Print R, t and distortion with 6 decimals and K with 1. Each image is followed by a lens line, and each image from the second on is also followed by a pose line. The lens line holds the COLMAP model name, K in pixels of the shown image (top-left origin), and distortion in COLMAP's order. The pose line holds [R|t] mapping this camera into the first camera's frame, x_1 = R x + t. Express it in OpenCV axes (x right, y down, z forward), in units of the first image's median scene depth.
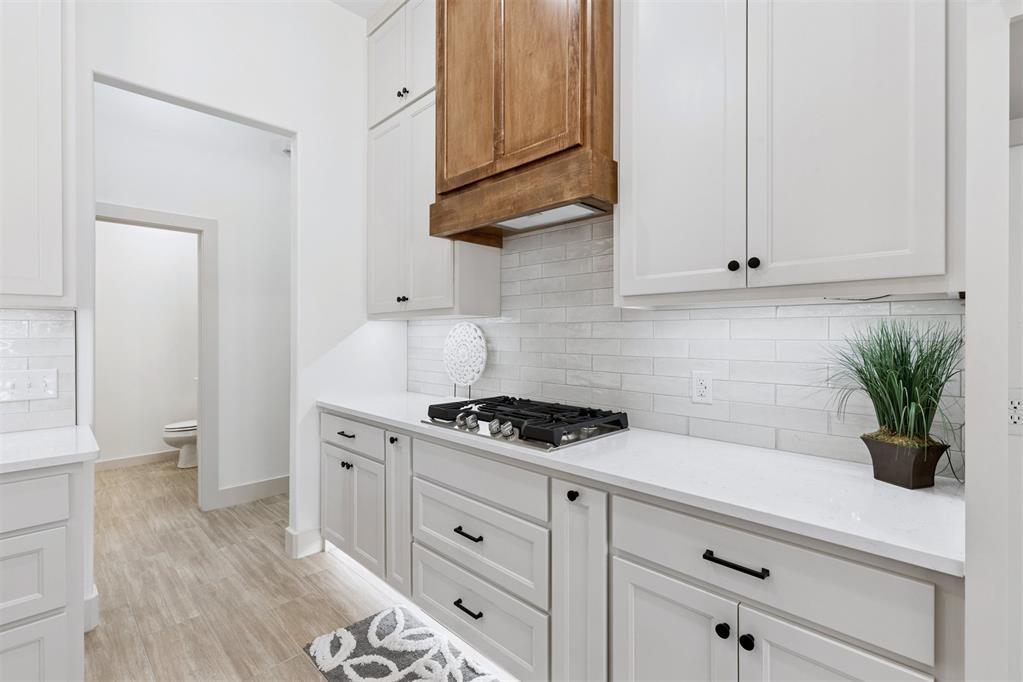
lens RADIAL K [[460.0, 0, 514.8], [0, 460.0, 337.4], [0, 0, 1]] dist [0.003241, 0.000362]
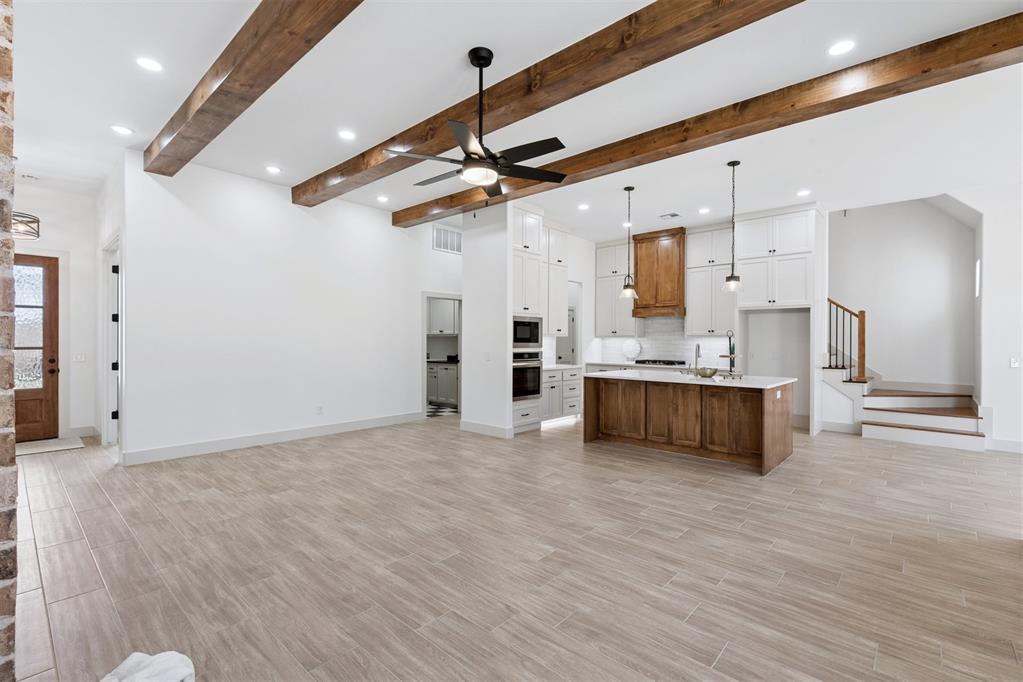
lens RADIAL K [[460.0, 0, 507.7], [0, 460.0, 340.8], [0, 0, 1]] dist [0.003241, 0.000362]
pose [[0.999249, 0.006113, 0.038260, -1.442928], [-0.005909, 0.999968, -0.005454, 0.007524], [-0.038292, 0.005223, 0.999253, -2.969319]]
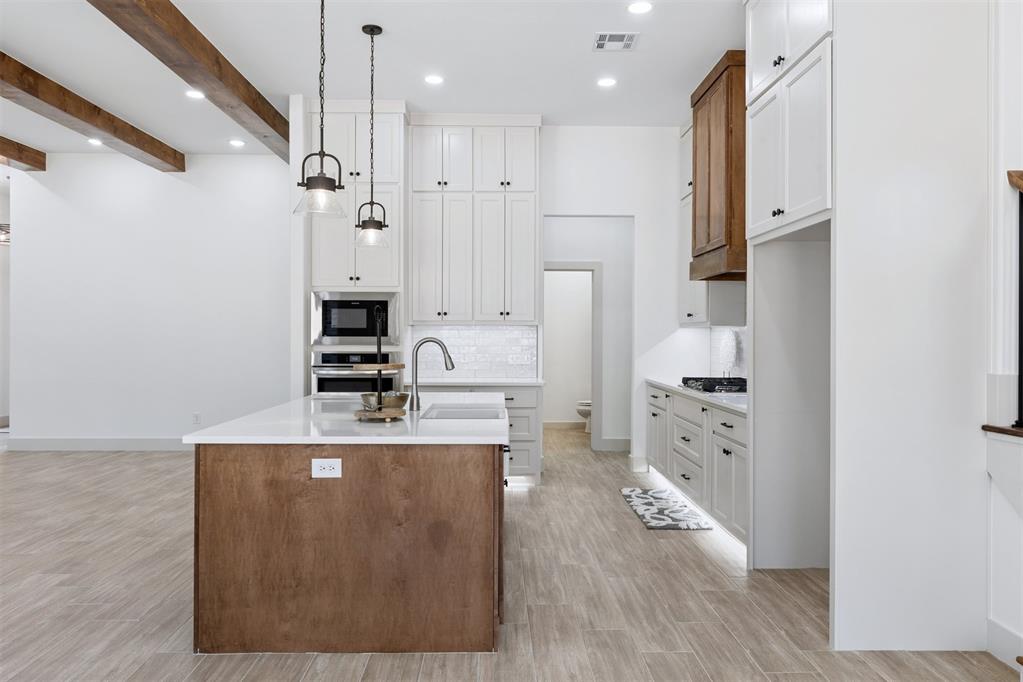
lens RADIAL K [[704.2, 0, 510.6], [0, 704.2, 331.7], [0, 0, 1]] dist [-0.006997, 0.001787]
pose [[0.716071, 0.001840, -0.698025, 1.232197], [-0.010818, 0.999906, -0.008462, 0.000926], [0.697943, 0.013611, 0.716024, -1.419602]]
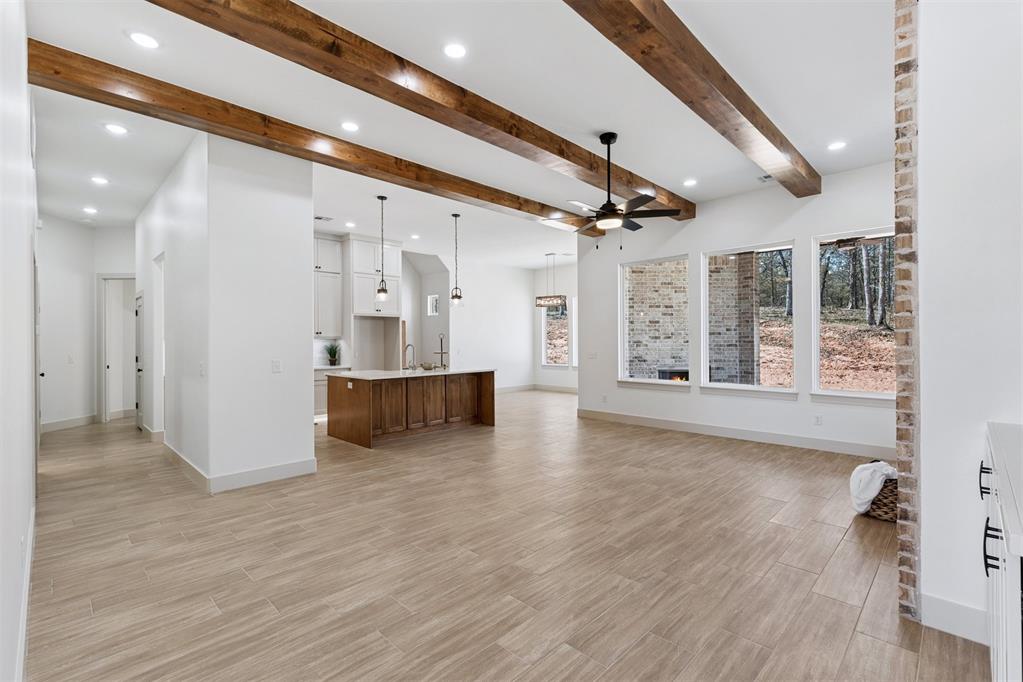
lens RADIAL K [[460.0, 0, 513.1], [0, 460.0, 340.3], [0, 0, 1]] dist [0.003241, 0.000362]
pose [[0.002437, 0.001923, 0.999995, -3.587421], [0.014823, 0.999888, -0.001959, -0.007338], [-0.999887, 0.014828, 0.002408, -1.010438]]
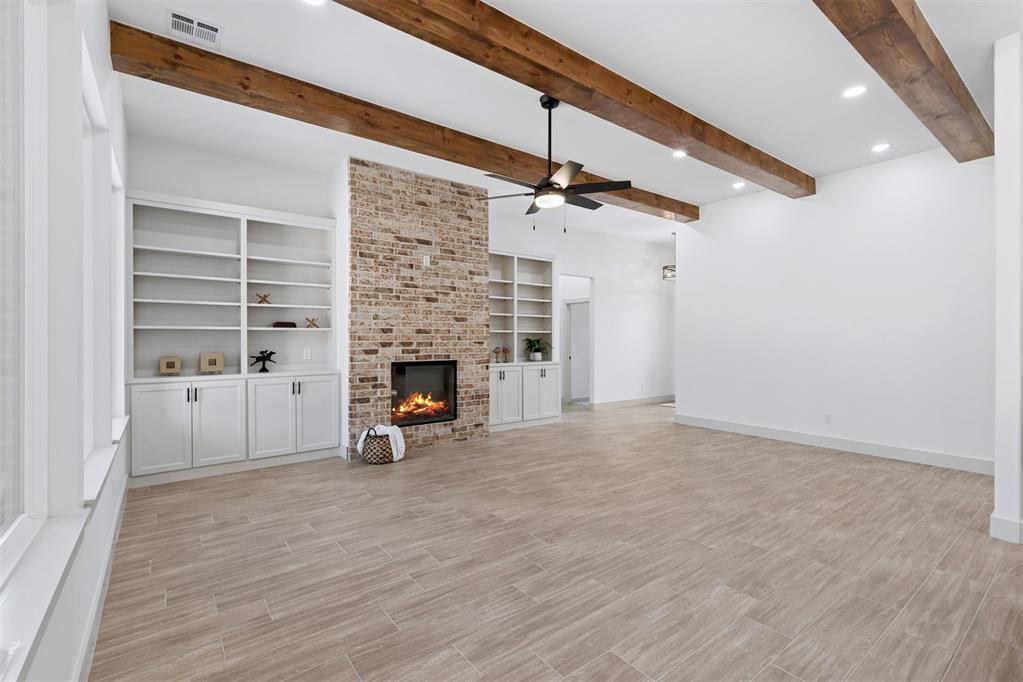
lens RADIAL K [[460.0, 0, 511.4], [0, 460.0, 341.7], [0, 0, 1]] dist [0.003241, 0.000362]
pose [[-0.140592, 0.008776, -0.990029, 0.330671], [-0.009506, 0.999903, 0.010213, -0.004265], [0.990022, 0.010847, -0.140495, -1.345253]]
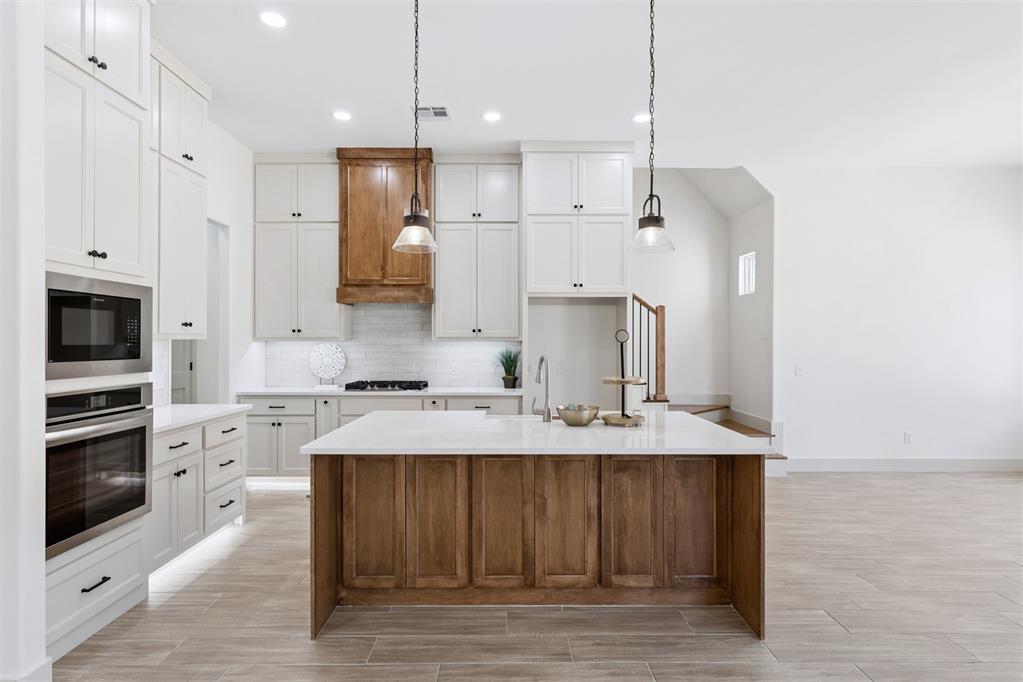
lens RADIAL K [[537.5, 0, 511.4], [0, 537.5, 342.1], [0, 0, 1]] dist [-0.001178, -0.001013]
pose [[0.705861, 0.002067, 0.708348, -1.391740], [0.003996, 0.999968, -0.006901, -0.026462], [-0.708339, 0.007701, 0.705830, -1.302356]]
